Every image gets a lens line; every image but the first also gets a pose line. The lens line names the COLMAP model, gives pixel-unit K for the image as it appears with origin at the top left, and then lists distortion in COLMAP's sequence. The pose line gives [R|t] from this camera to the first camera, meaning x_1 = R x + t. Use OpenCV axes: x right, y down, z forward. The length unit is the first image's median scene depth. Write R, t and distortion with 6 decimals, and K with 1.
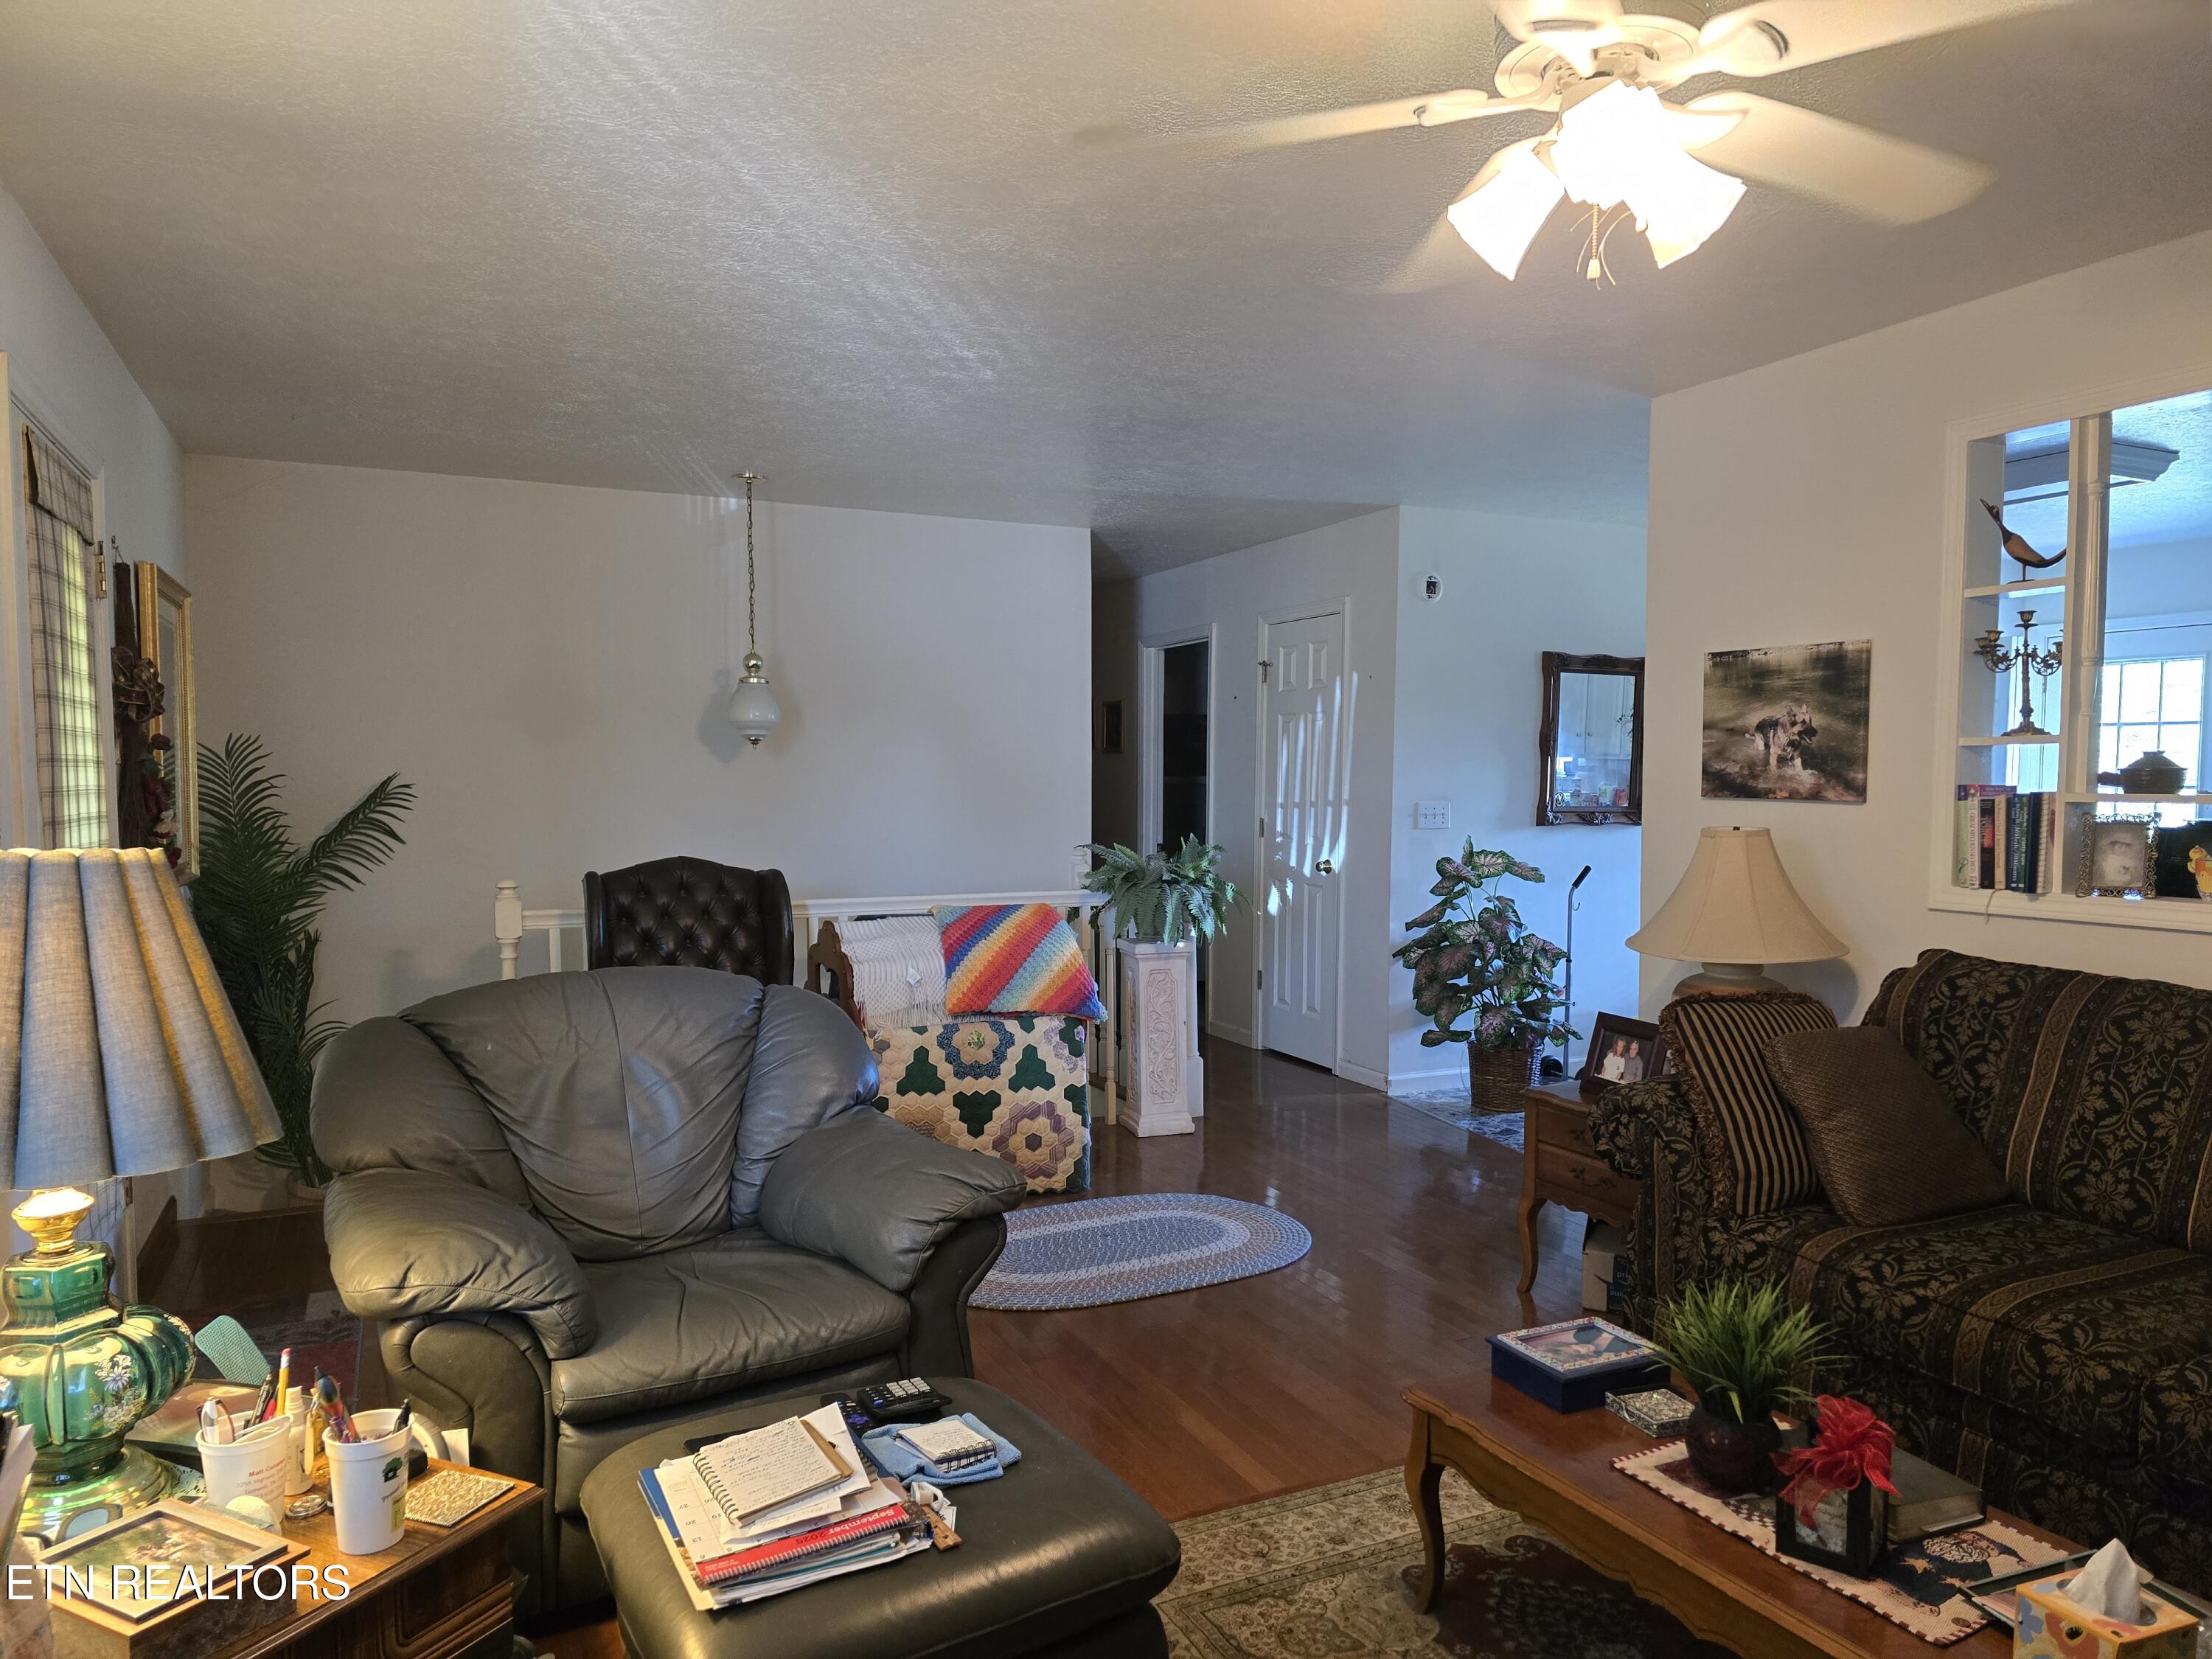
lens RADIAL K [[1481.0, 0, 1069.4], [0, 1481.0, 862.3], [0, 0, 1]] dist [0.047347, -0.049387]
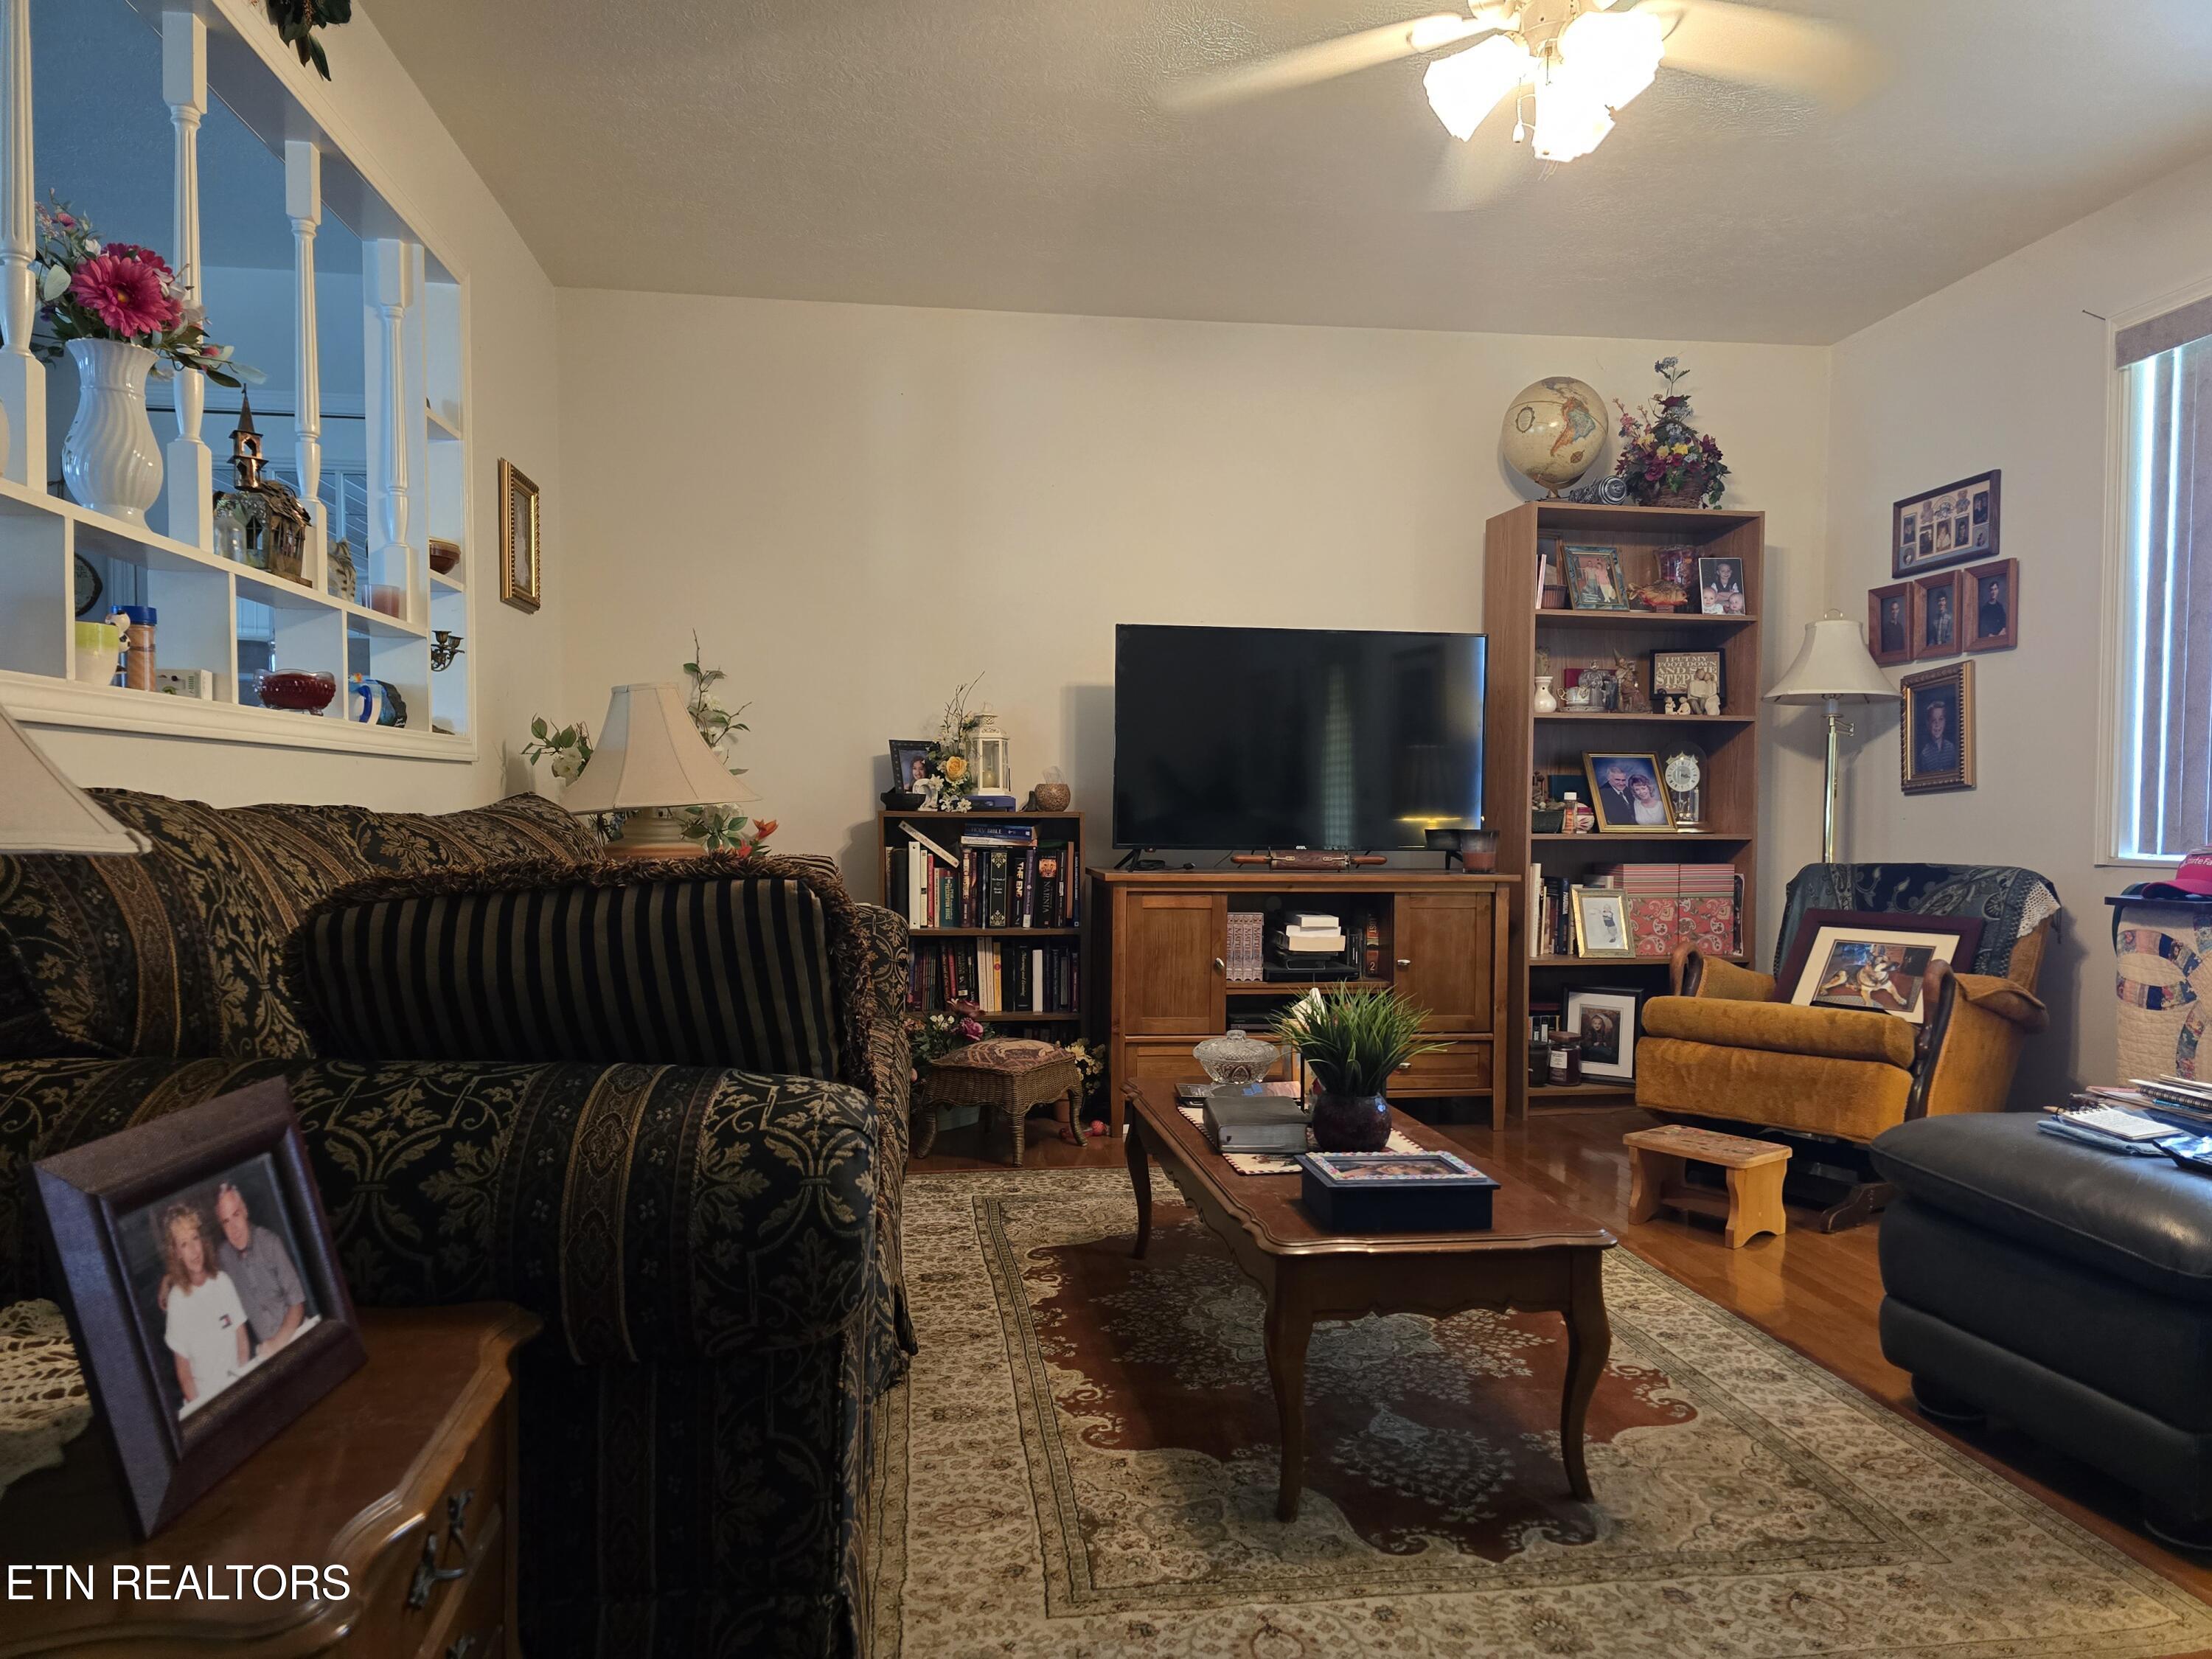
lens RADIAL K [[1481.0, 0, 1078.2], [0, 1481.0, 858.4], [0, 0, 1]] dist [0.047347, -0.049387]
pose [[-0.951575, -0.015244, 0.307040, 0.167812], [0.012598, 0.995997, 0.088493, 0.044904], [-0.307160, 0.088076, -0.947574, 1.212800]]
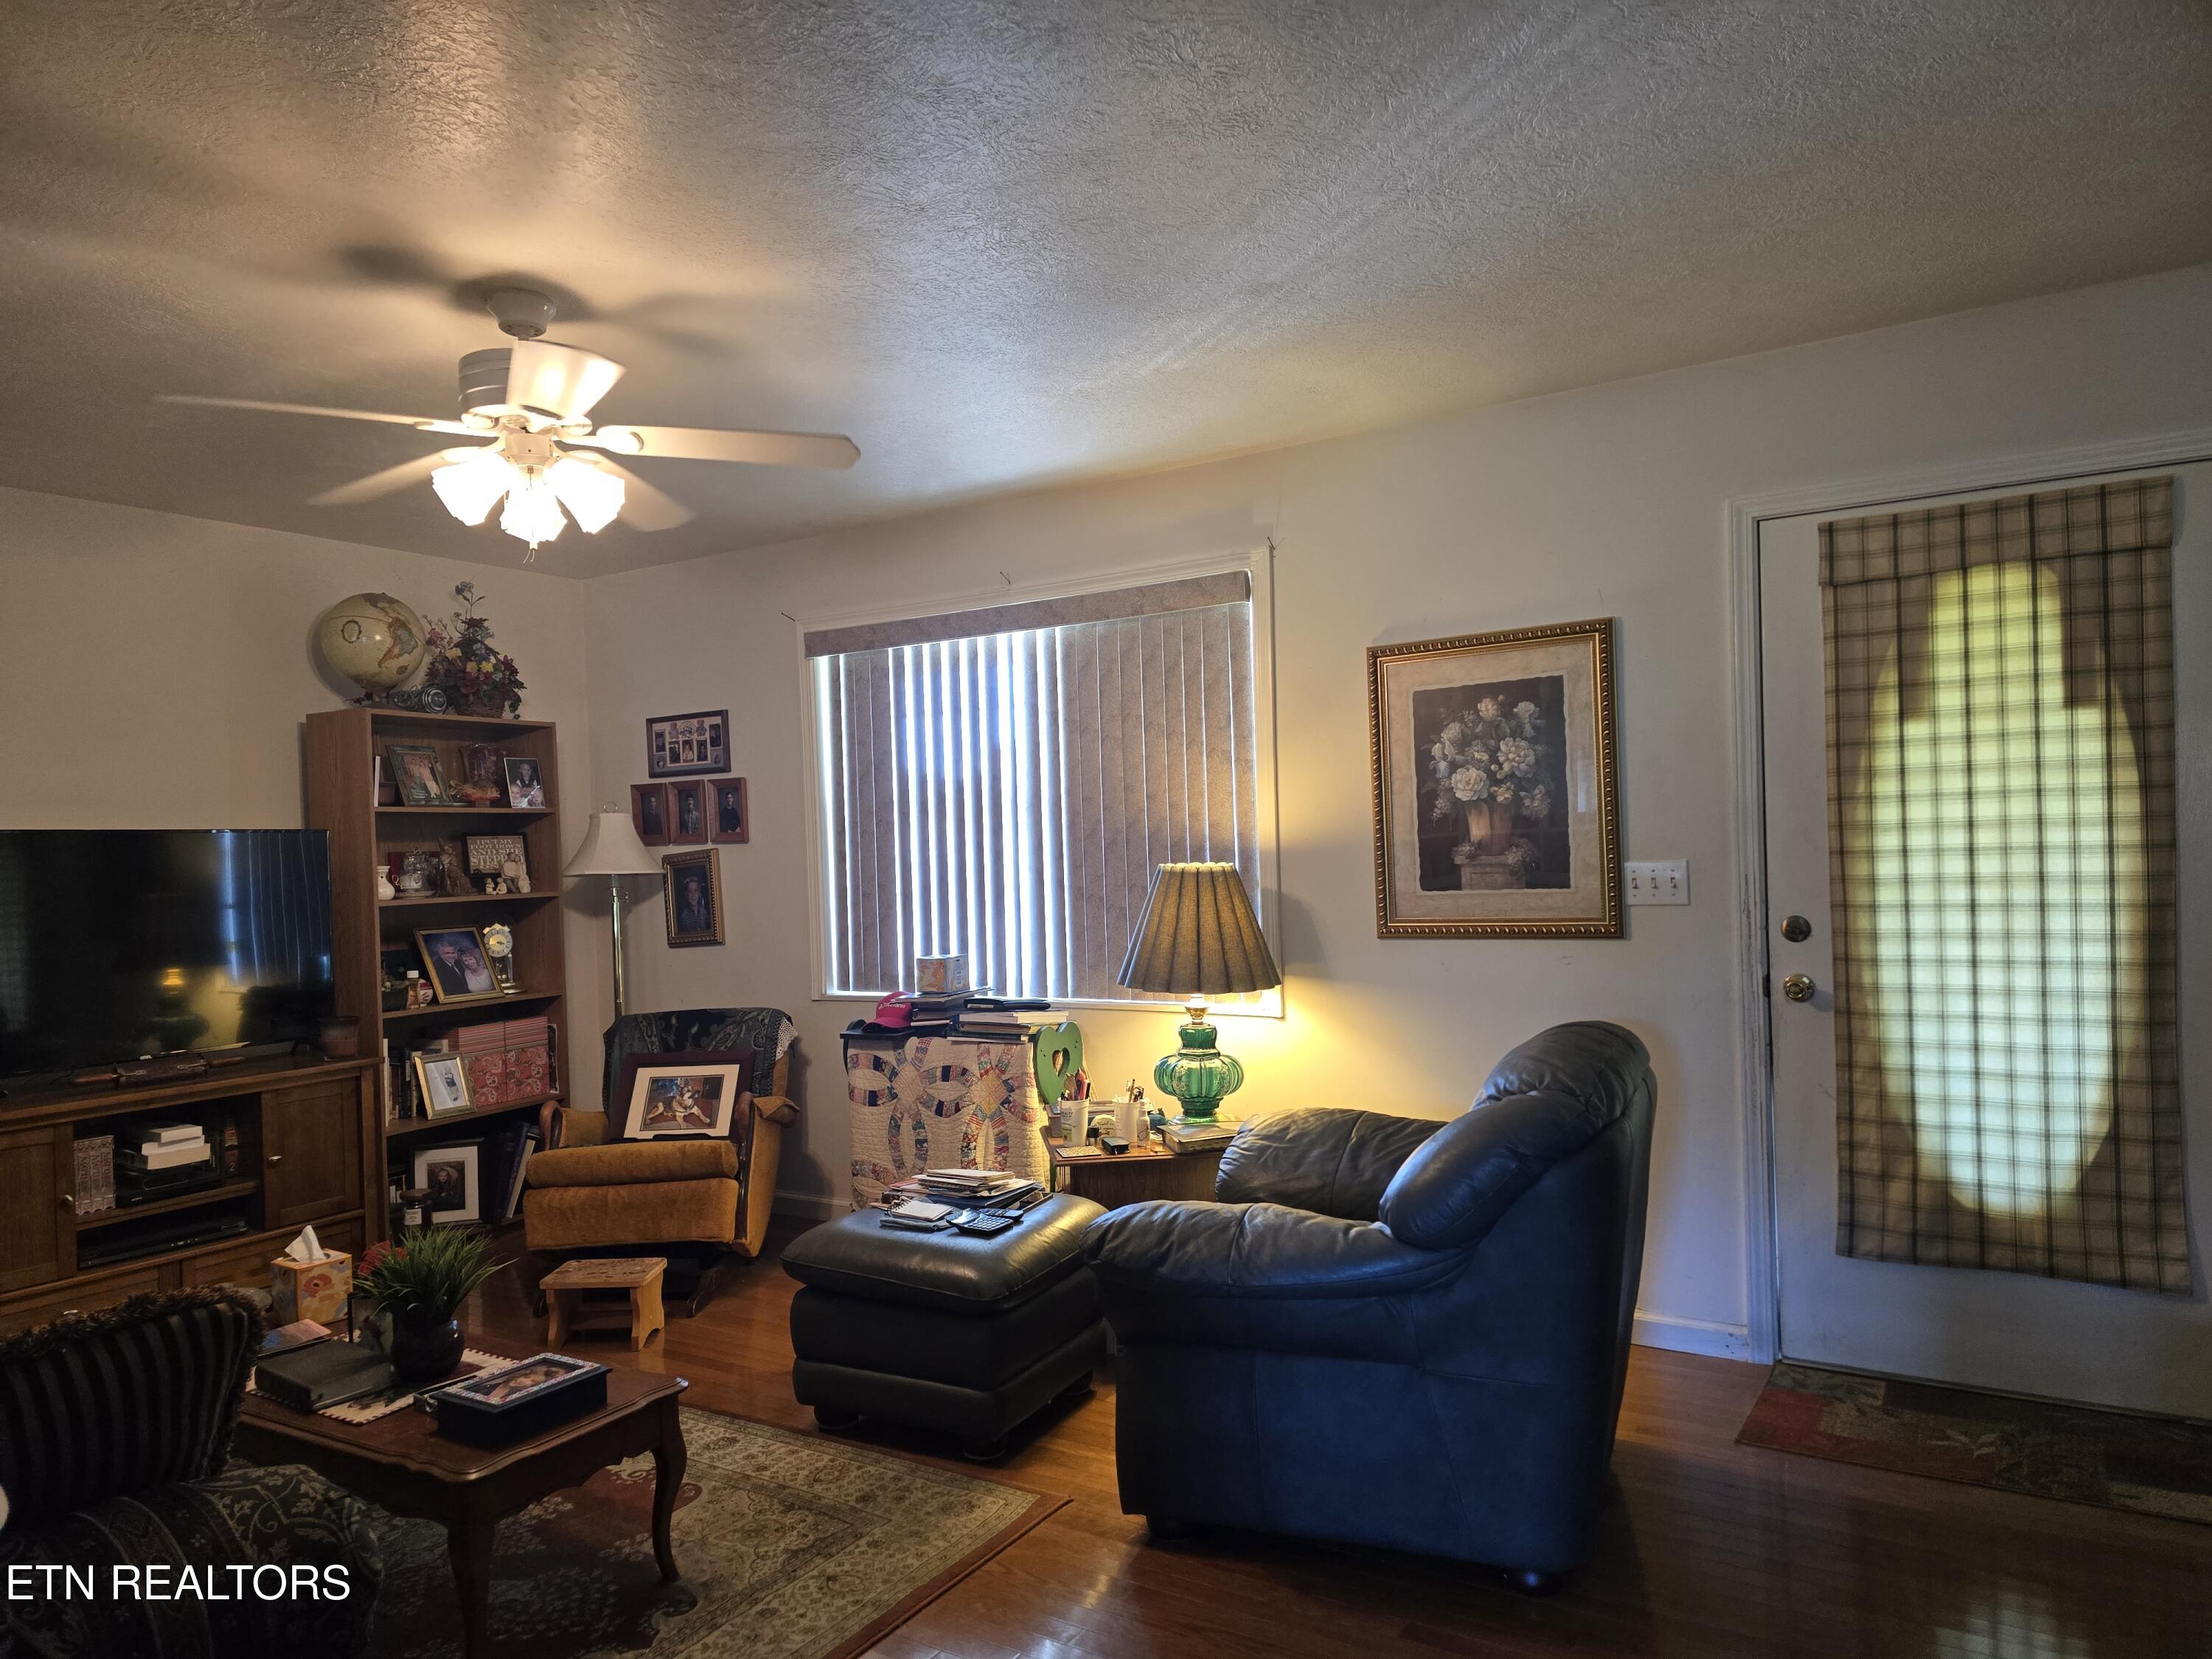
lens RADIAL K [[1481.0, 0, 1094.7], [0, 1481.0, 843.4], [0, 0, 1]] dist [0.047347, -0.049387]
pose [[-0.838384, 0.031451, -0.544172, 0.374834], [0.005517, 0.998772, 0.049226, -0.074906], [0.545052, 0.038268, -0.837529, 1.387170]]
